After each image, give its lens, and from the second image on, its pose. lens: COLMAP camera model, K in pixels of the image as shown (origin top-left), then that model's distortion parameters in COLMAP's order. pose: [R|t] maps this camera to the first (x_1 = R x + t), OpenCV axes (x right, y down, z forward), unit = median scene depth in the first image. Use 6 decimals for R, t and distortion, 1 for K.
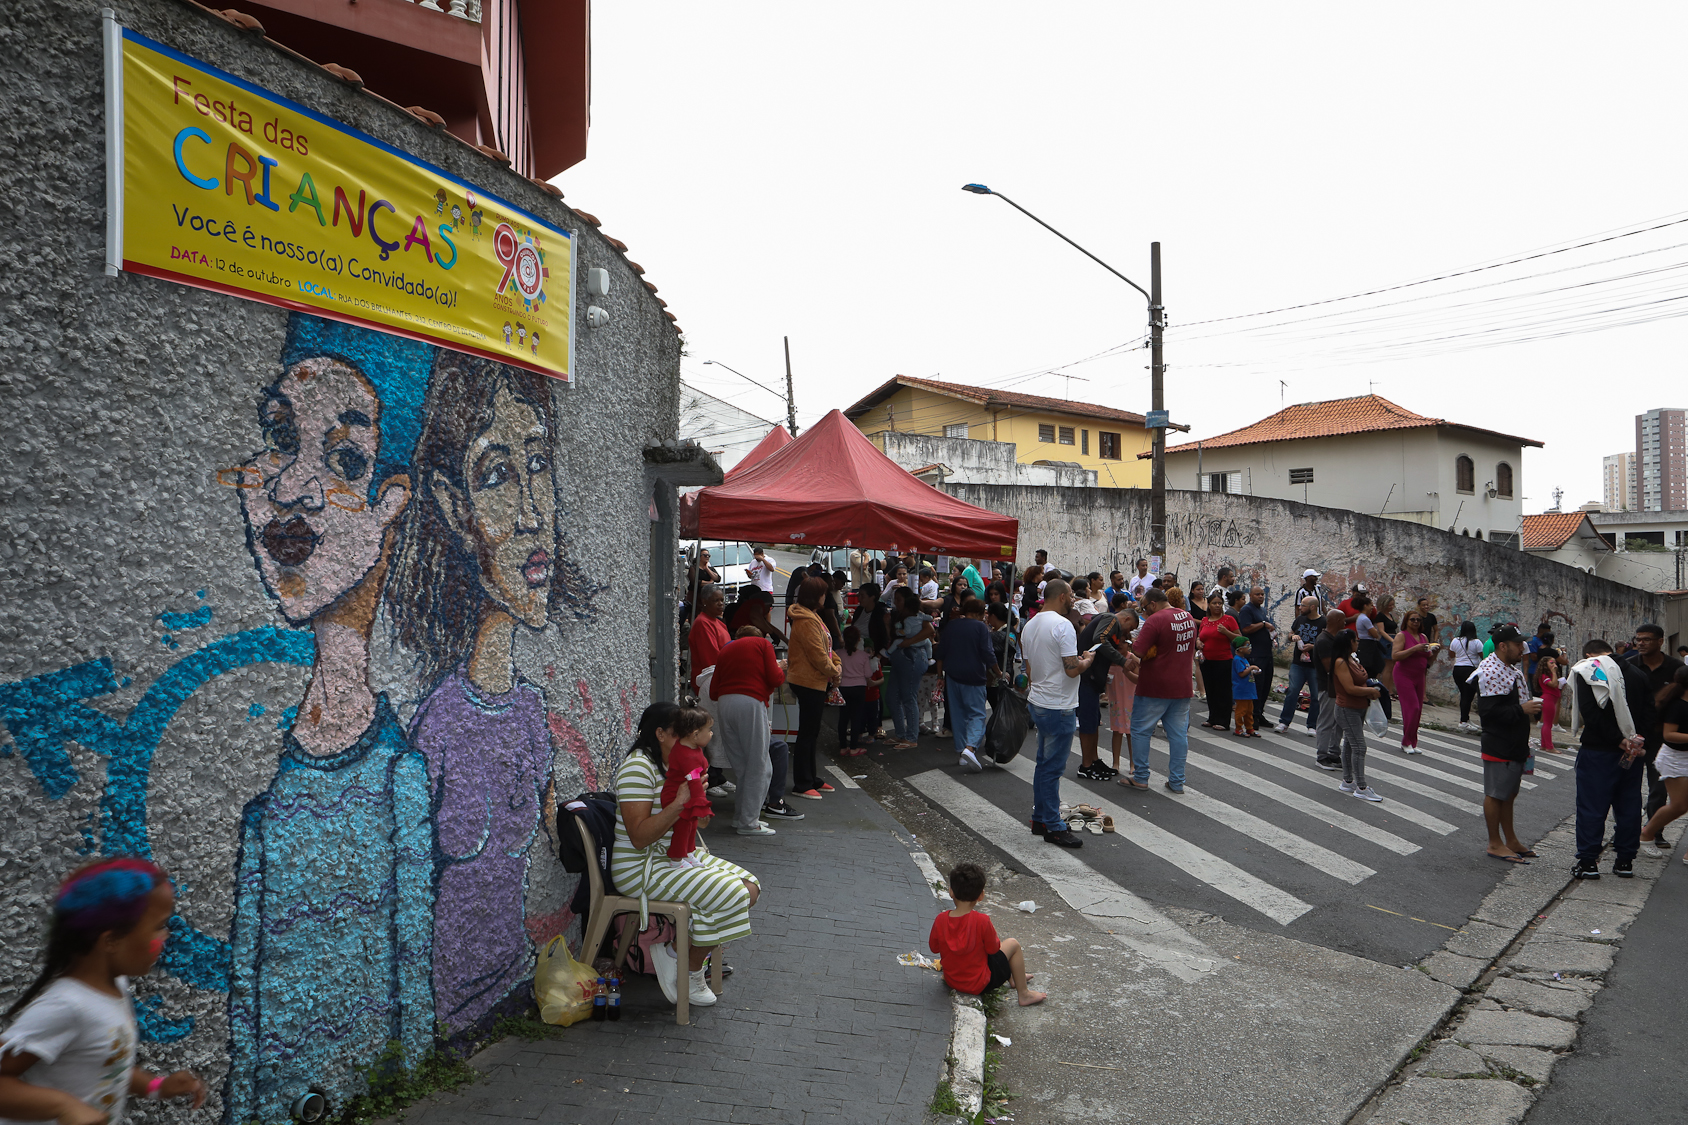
lens RADIAL K [[1164.3, 0, 844.0], [0, 1164.3, 562.5], [0, 0, 1]] dist [-0.108315, 0.075660]
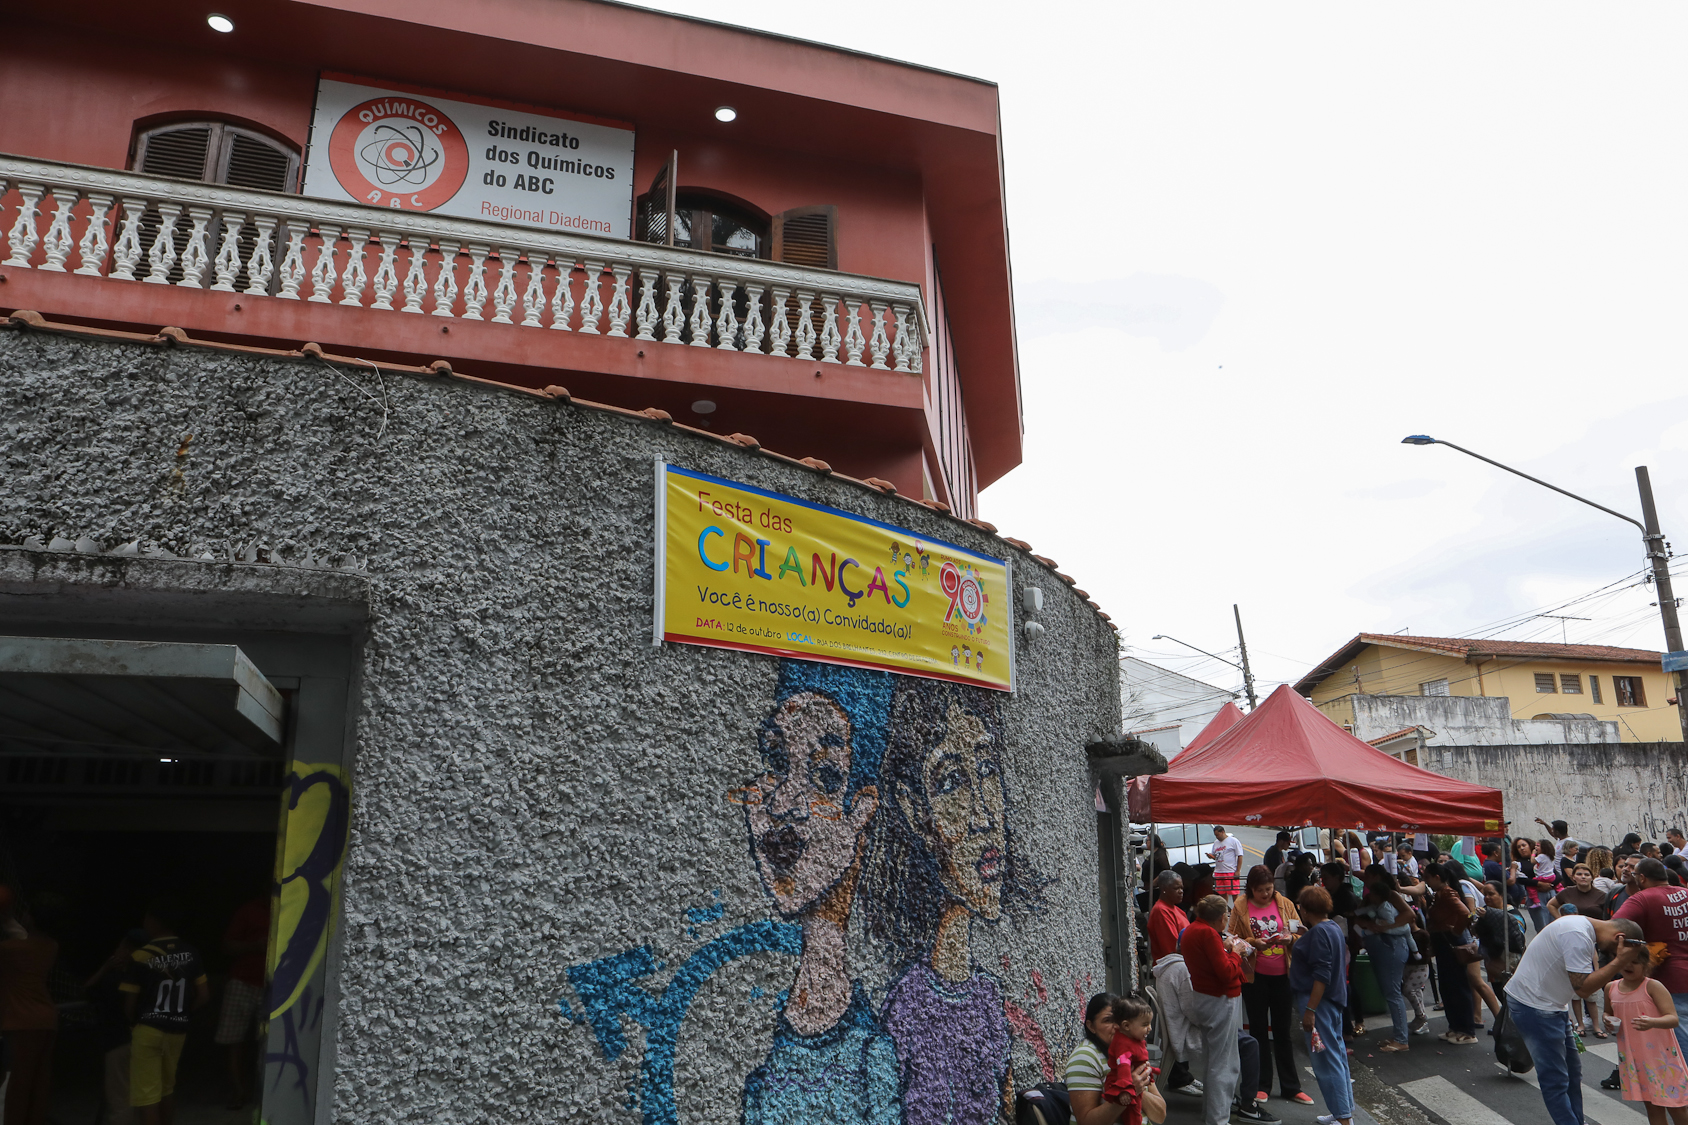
lens RADIAL K [[1164.3, 0, 844.0], [0, 1164.3, 562.5], [0, 0, 1]] dist [-0.108315, 0.075660]
pose [[0.924914, -0.102469, -0.366108, 0.044366], [0.013003, 0.970955, -0.238910, -0.015837], [0.379955, 0.216211, 0.899382, -0.120062]]
